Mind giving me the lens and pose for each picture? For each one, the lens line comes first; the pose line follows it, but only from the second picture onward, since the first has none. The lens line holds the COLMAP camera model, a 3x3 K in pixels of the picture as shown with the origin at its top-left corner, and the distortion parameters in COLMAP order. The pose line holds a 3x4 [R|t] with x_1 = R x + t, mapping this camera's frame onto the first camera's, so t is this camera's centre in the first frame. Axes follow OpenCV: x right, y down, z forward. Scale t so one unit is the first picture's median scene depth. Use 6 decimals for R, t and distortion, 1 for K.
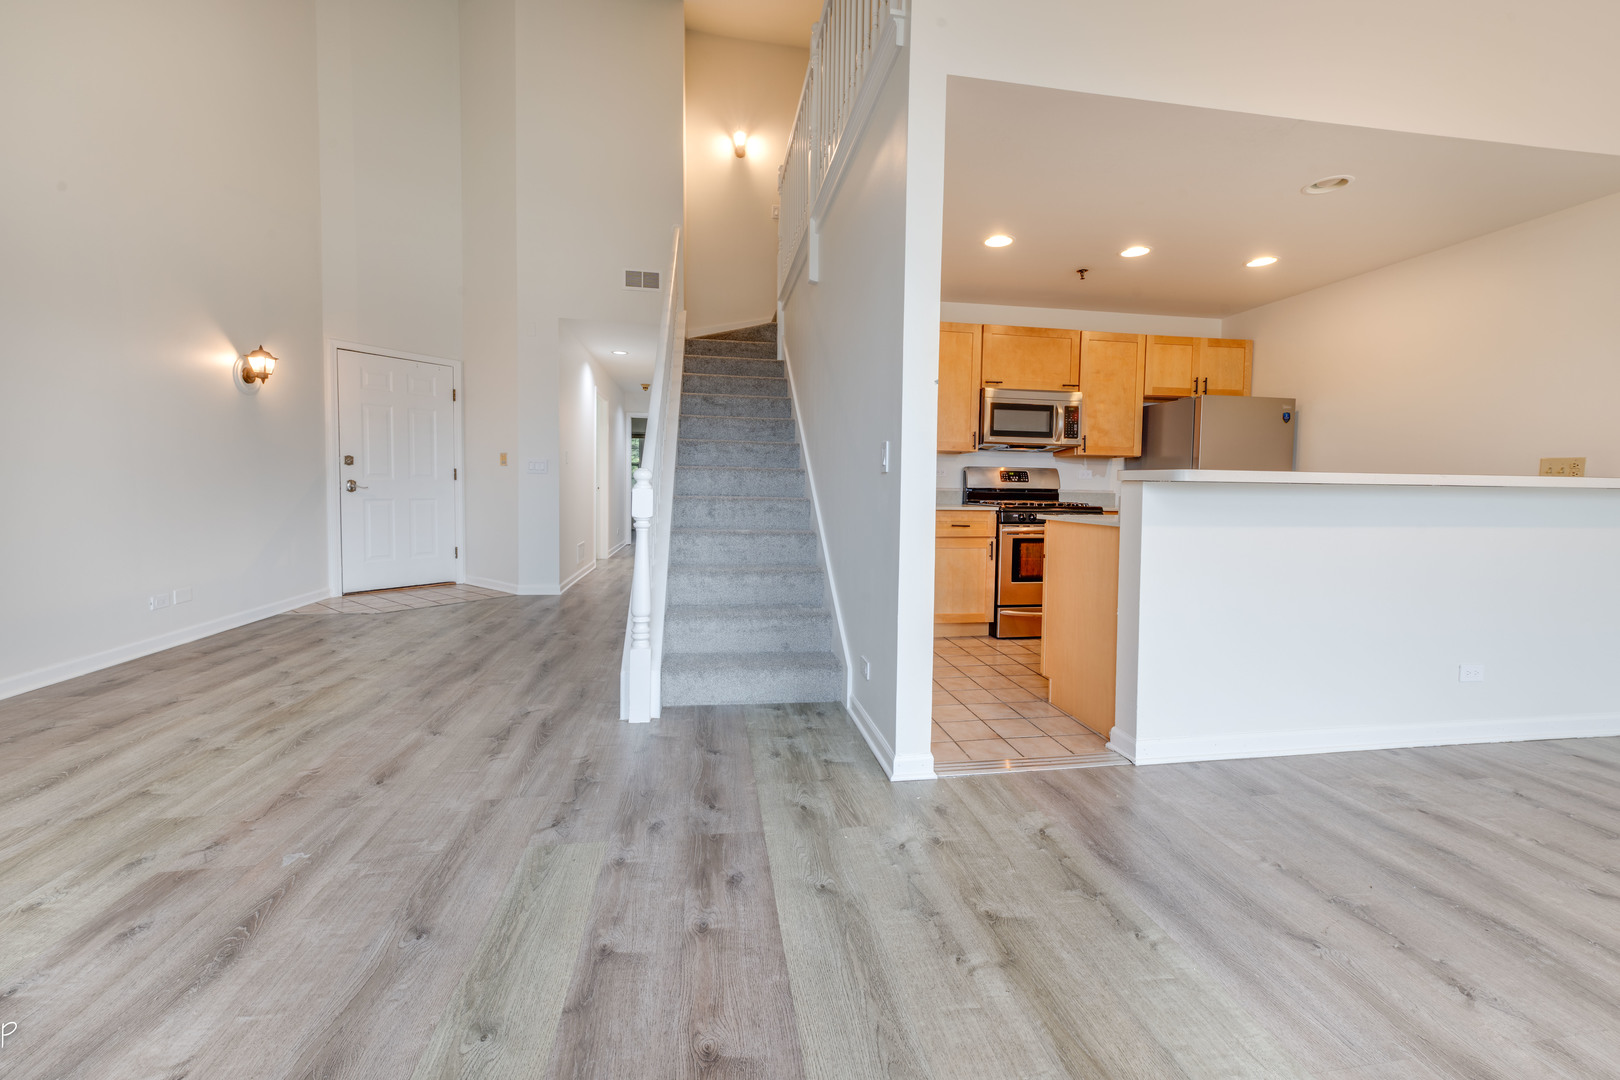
lens RADIAL K [[642.5, 0, 807.9], [0, 642.5, 523.1], [0, 0, 1]] dist [0.004088, 0.000798]
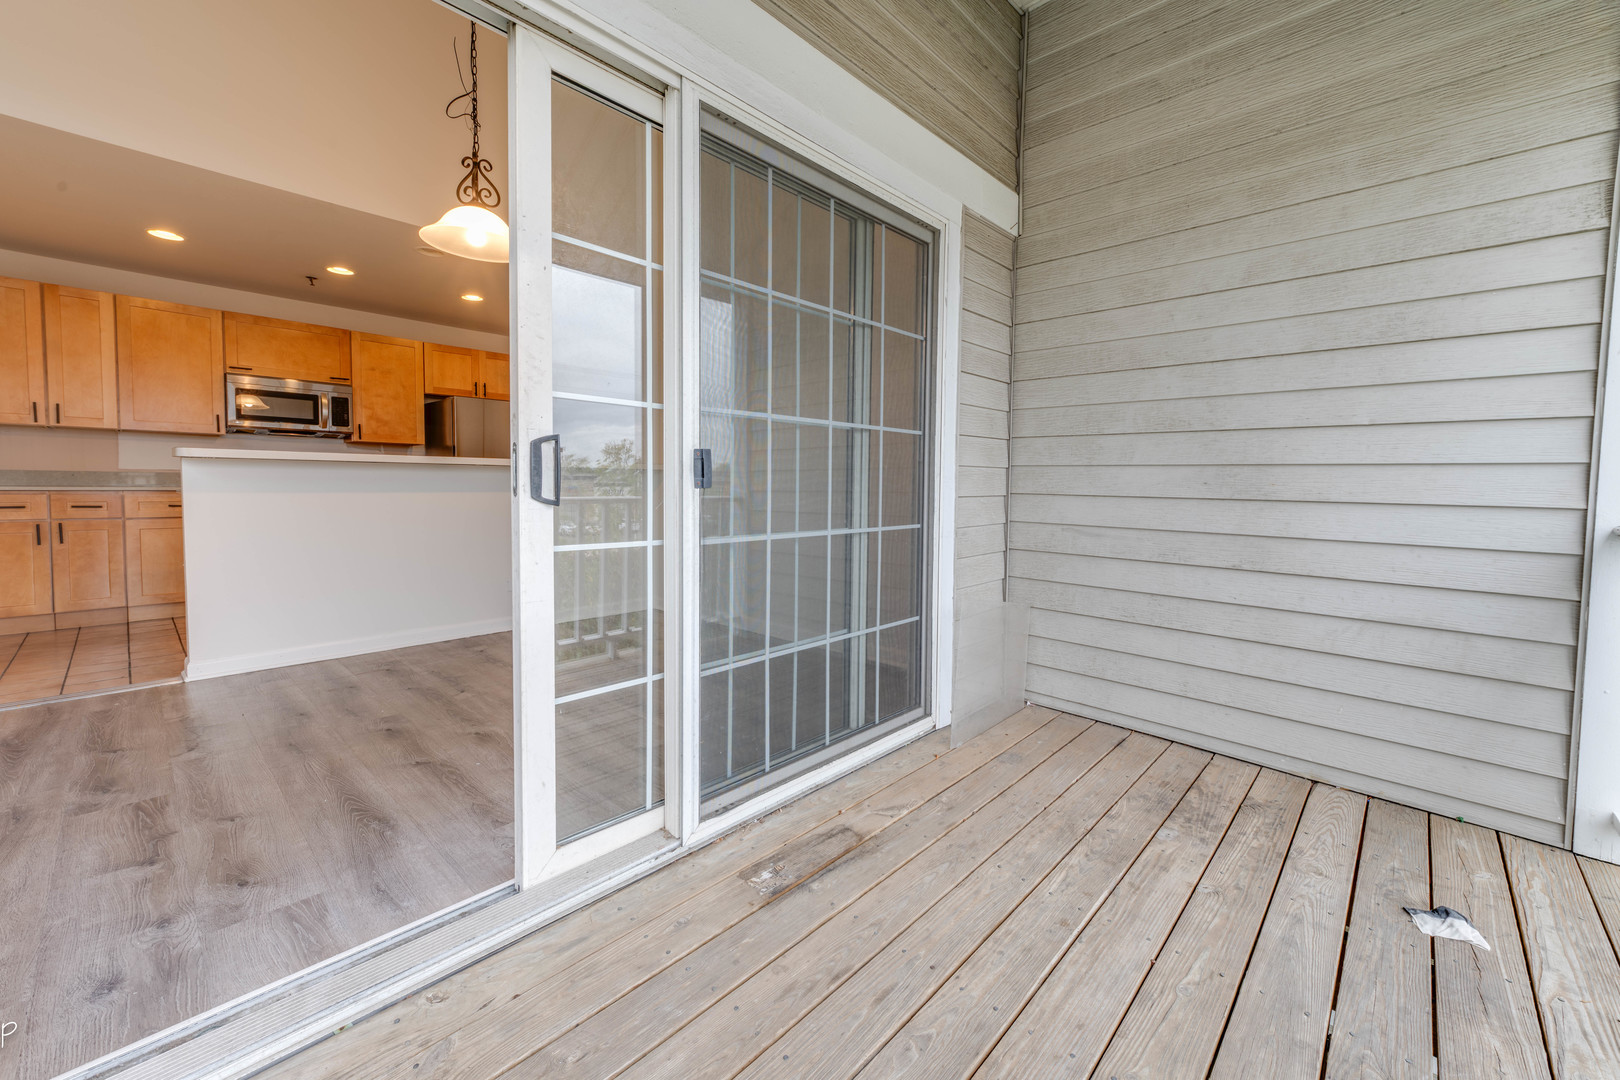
lens RADIAL K [[642.5, 0, 822.3], [0, 642.5, 514.7], [0, 0, 1]] dist [0.004088, 0.000798]
pose [[0.790458, -0.034781, 0.611528, 0.377691], [0.035969, 0.999299, 0.010343, 0.041257], [-0.611460, 0.013820, 0.791155, -0.399320]]
